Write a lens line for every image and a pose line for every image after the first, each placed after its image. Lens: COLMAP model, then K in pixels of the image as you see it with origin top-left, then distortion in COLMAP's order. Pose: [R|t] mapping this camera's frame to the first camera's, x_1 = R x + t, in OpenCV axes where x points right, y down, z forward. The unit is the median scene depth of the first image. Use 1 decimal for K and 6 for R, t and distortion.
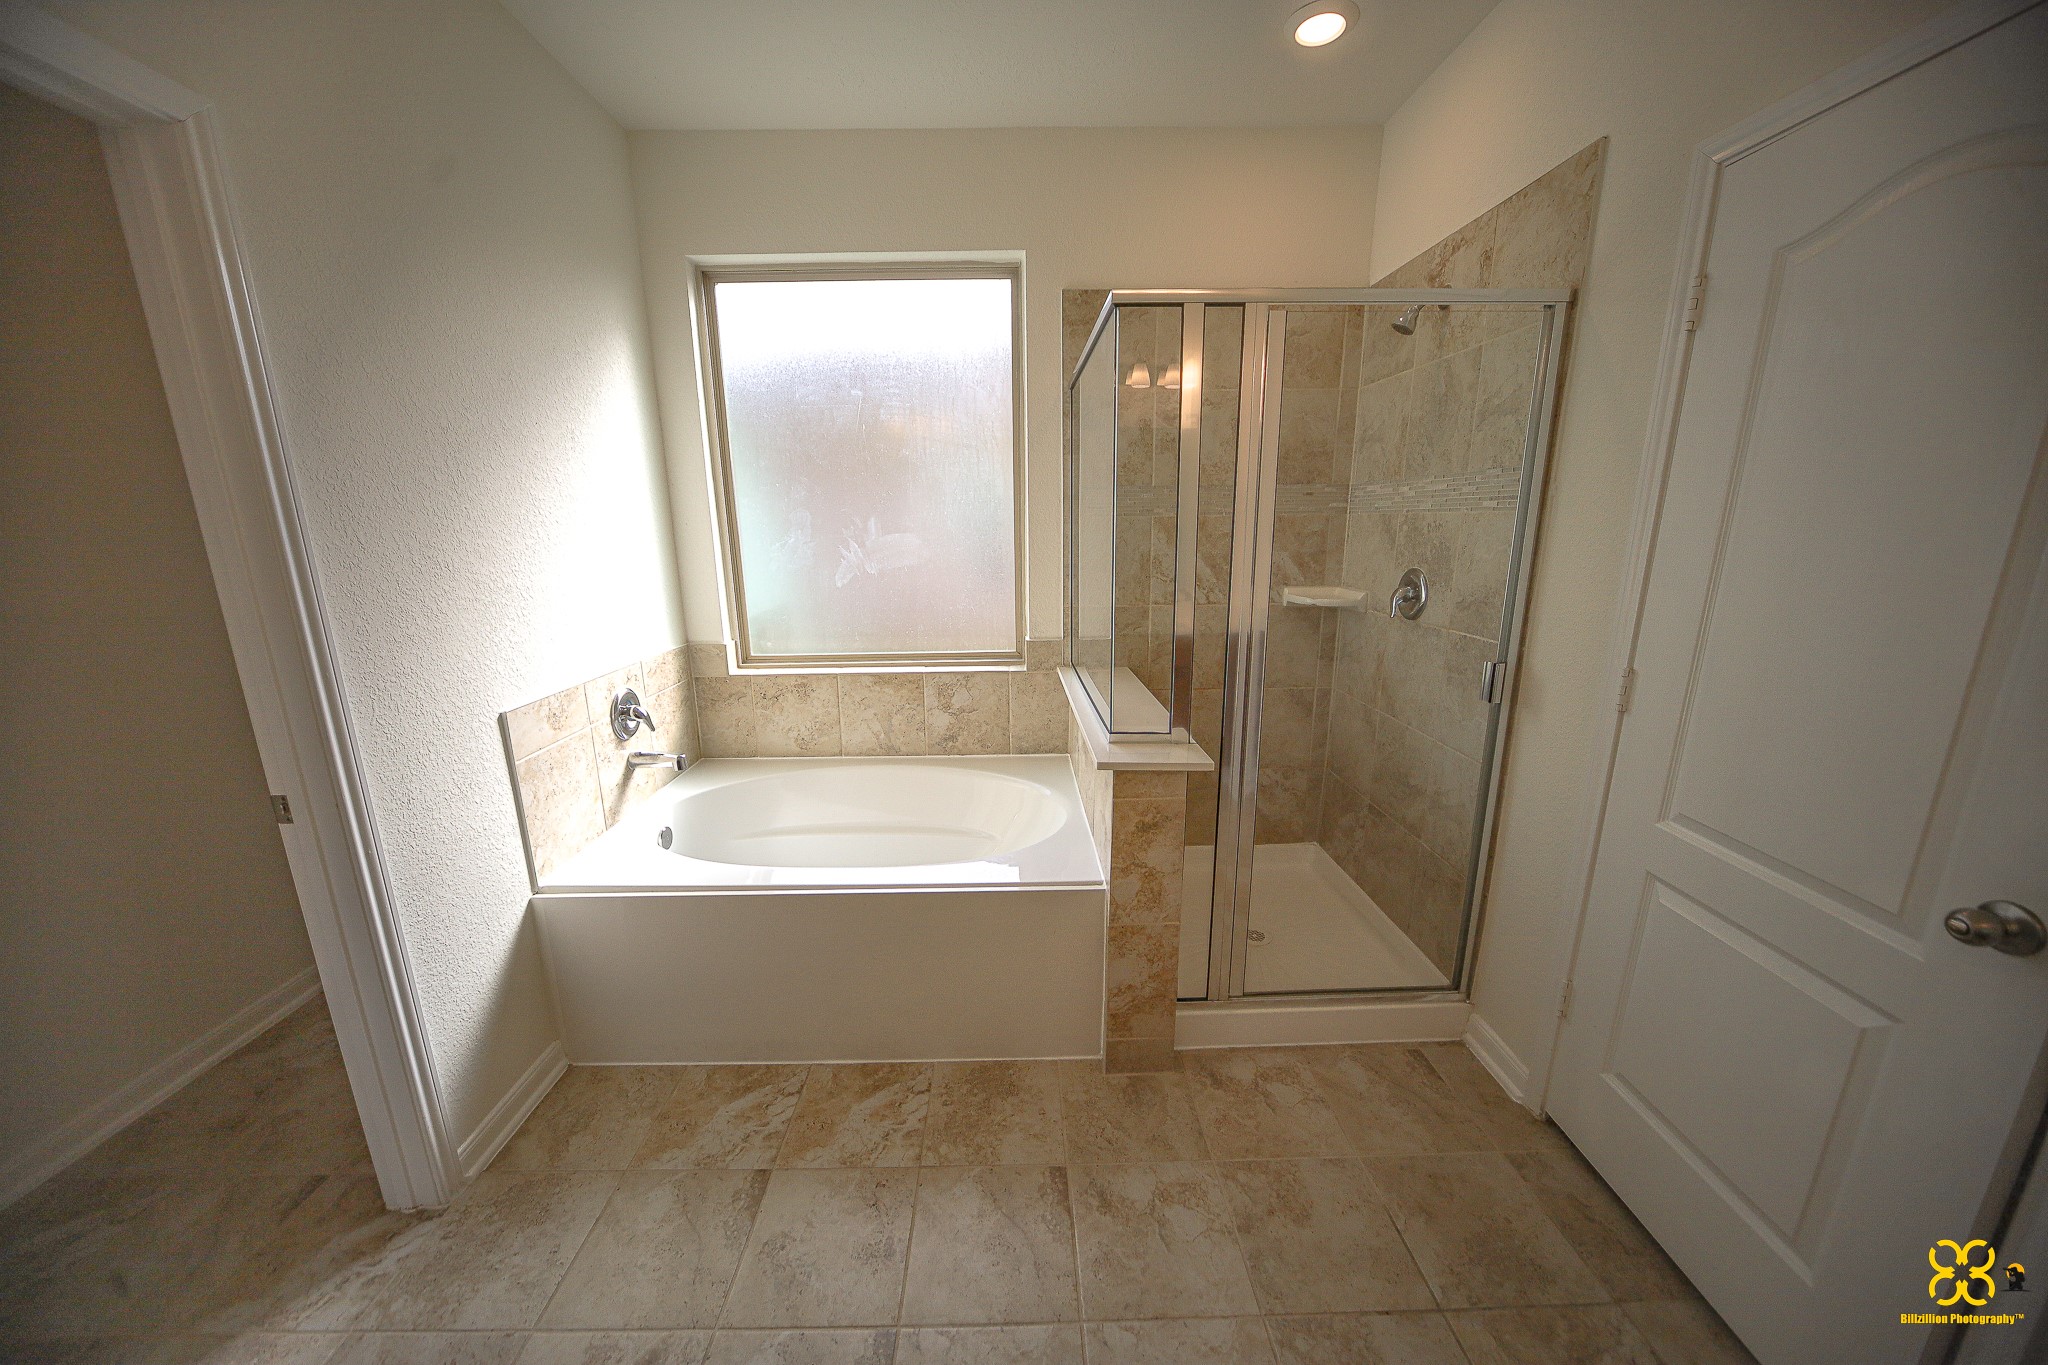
lens RADIAL K [[715.9, 0, 1029.3], [0, 715.9, 682.2], [0, 0, 1]] dist [-0.007243, 0.000588]
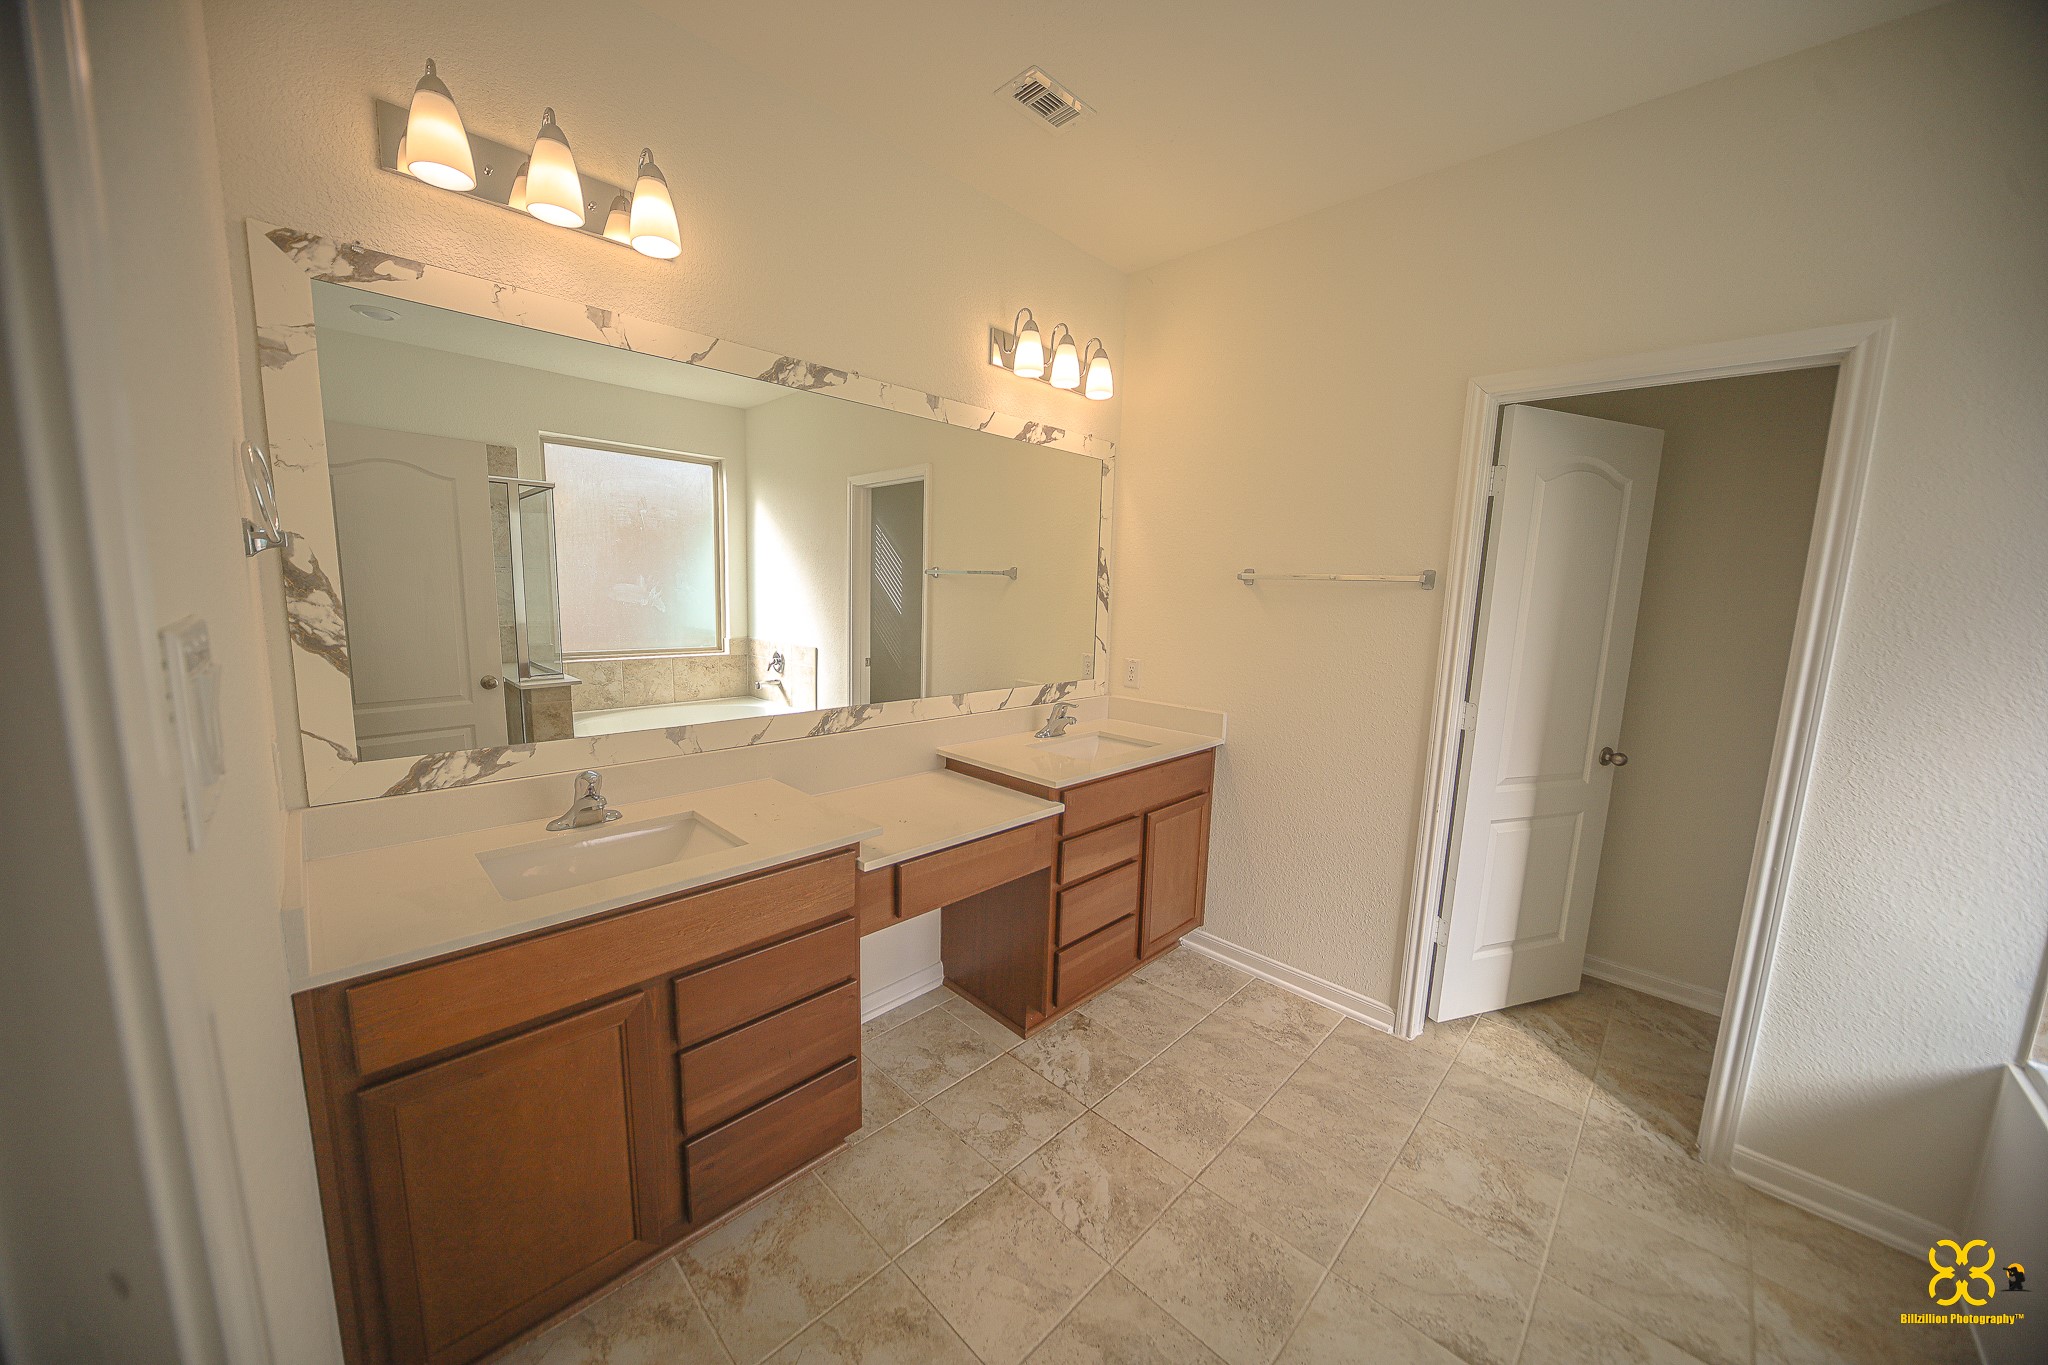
lens RADIAL K [[715.9, 0, 1022.2], [0, 715.9, 686.3], [0, 0, 1]] dist [-0.007243, 0.000588]
pose [[-0.712003, 0.080381, -0.697561, 0.828824], [-0.190602, 0.934003, 0.302175, -0.178652], [0.675813, 0.348106, -0.649692, 0.746442]]
